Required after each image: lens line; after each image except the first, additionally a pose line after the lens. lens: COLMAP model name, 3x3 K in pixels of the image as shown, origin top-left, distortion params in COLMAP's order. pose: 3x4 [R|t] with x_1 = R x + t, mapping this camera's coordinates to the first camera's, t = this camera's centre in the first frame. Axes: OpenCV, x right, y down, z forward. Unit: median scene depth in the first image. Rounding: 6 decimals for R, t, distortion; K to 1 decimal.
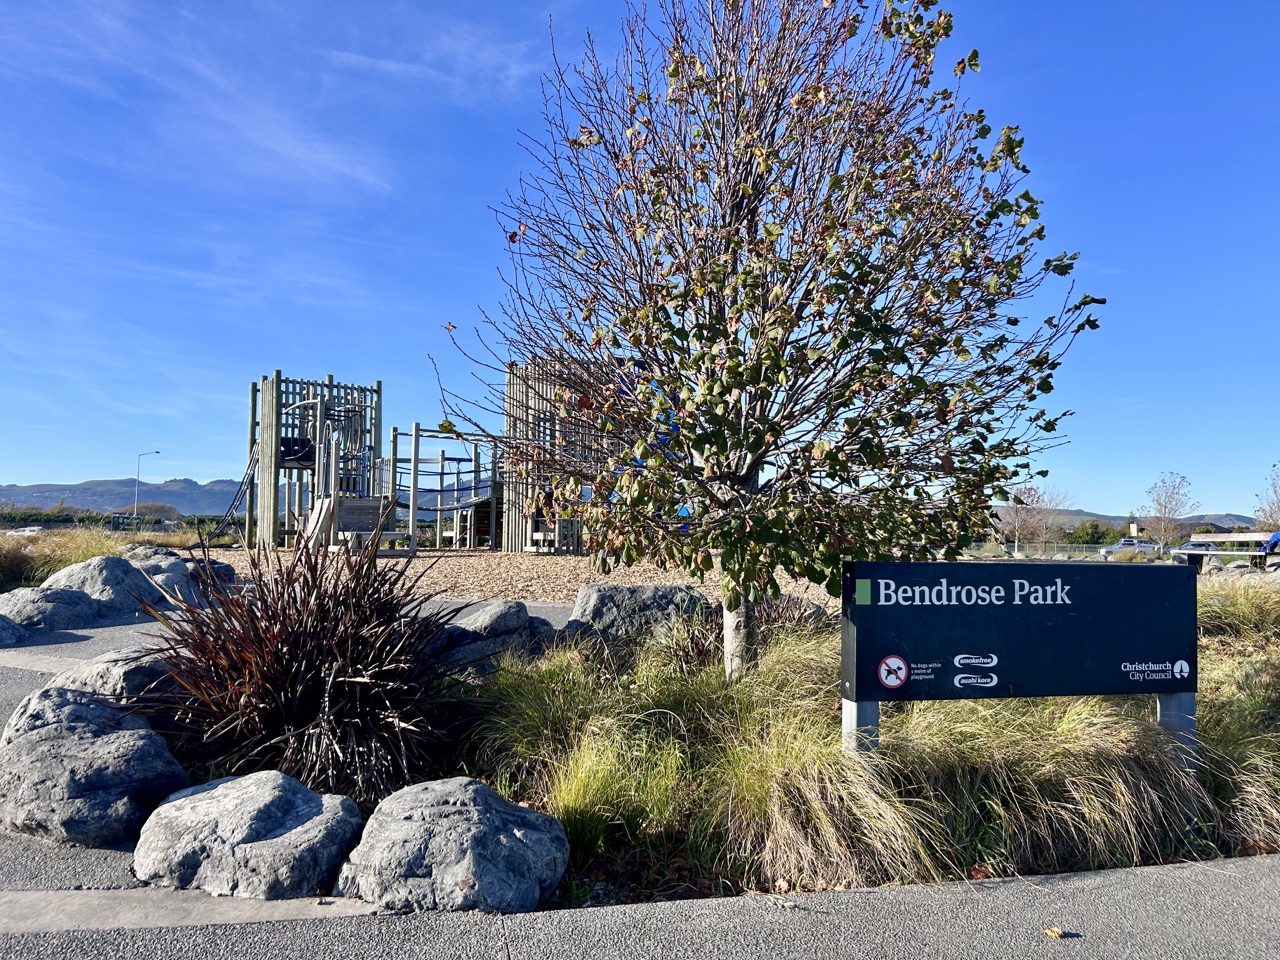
lens RADIAL K [[970.9, 0, 652.7], [0, 970.9, 458.7], [0, 0, 1]] dist [0.041179, -0.008840]
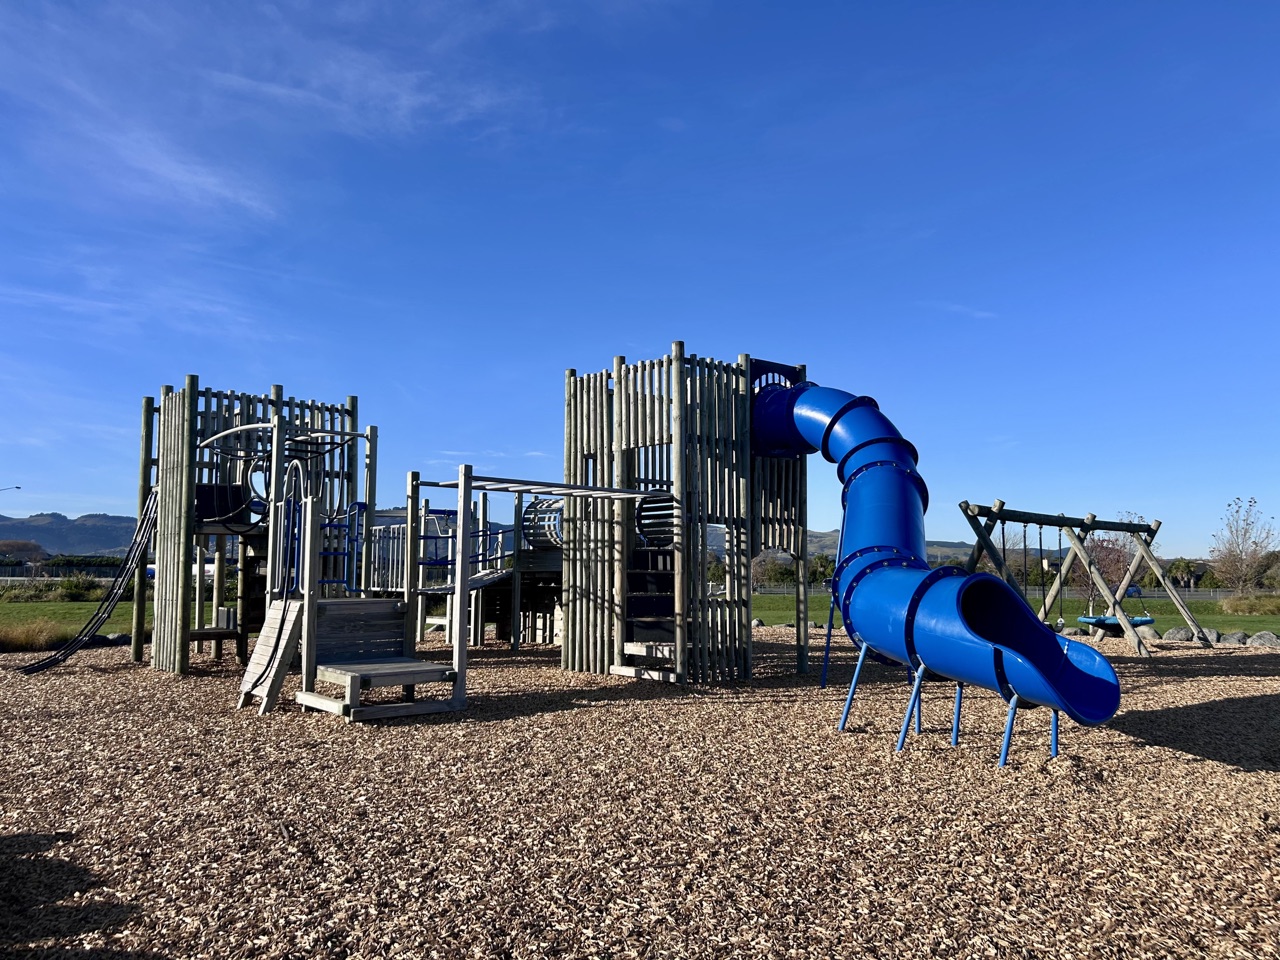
lens RADIAL K [[970.9, 0, 631.4], [0, 970.9, 486.0], [0, 0, 1]] dist [0.041179, -0.008840]
pose [[0.996152, 0.001448, 0.087627, -0.155782], [-0.000750, 0.999968, -0.007998, -0.016313], [-0.087636, 0.007902, 0.996121, 0.349504]]
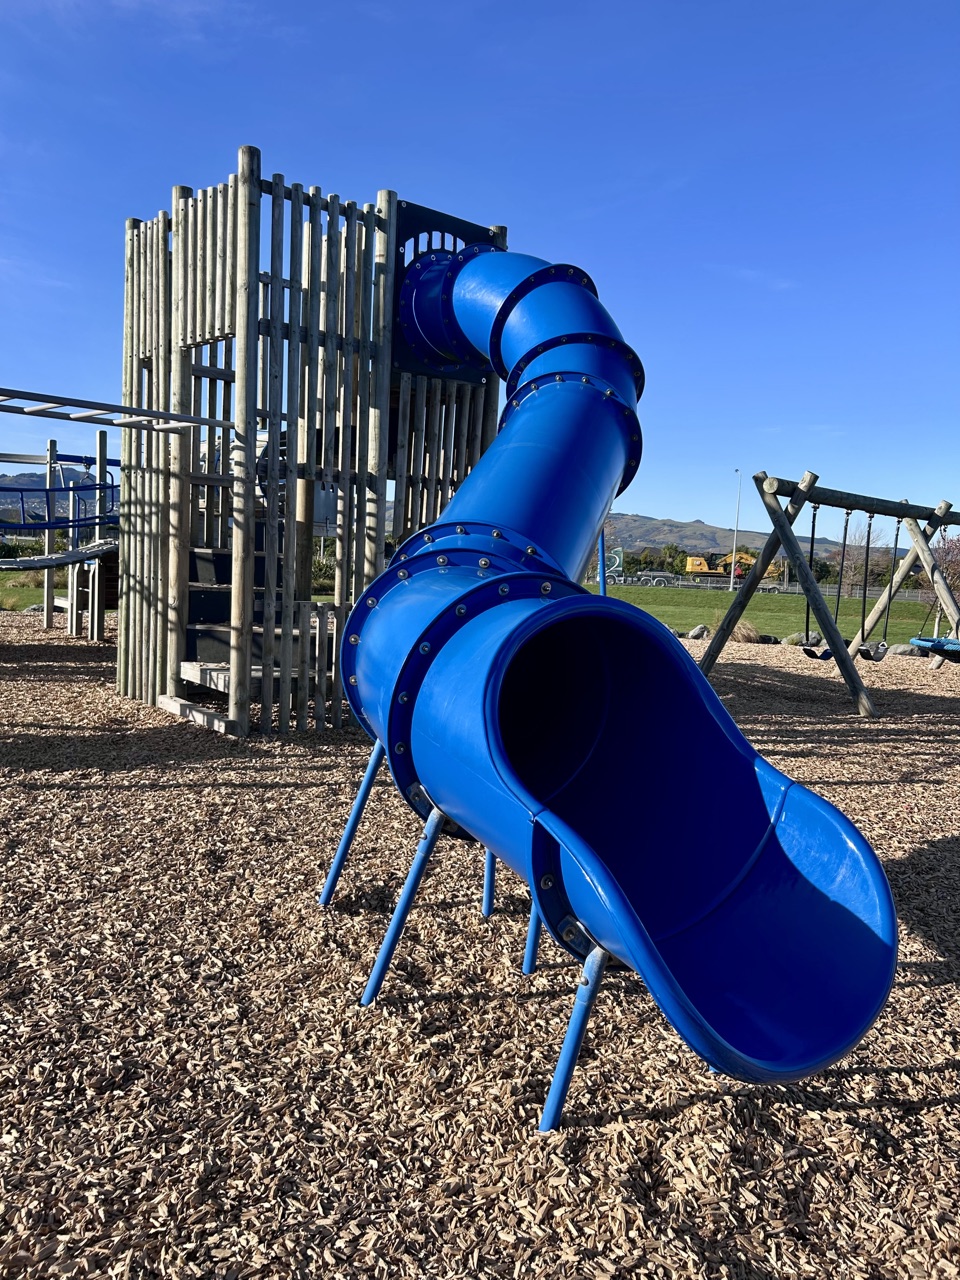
lens RADIAL K [[970.9, 0, 478.9], [0, 970.9, 641.3], [0, 0, 1]] dist [0.041179, -0.008840]
pose [[0.996235, 0.033062, 0.080143, -0.031510], [-0.046120, 0.984876, 0.167008, -0.003032], [-0.073410, -0.170075, 0.982693, 0.548067]]
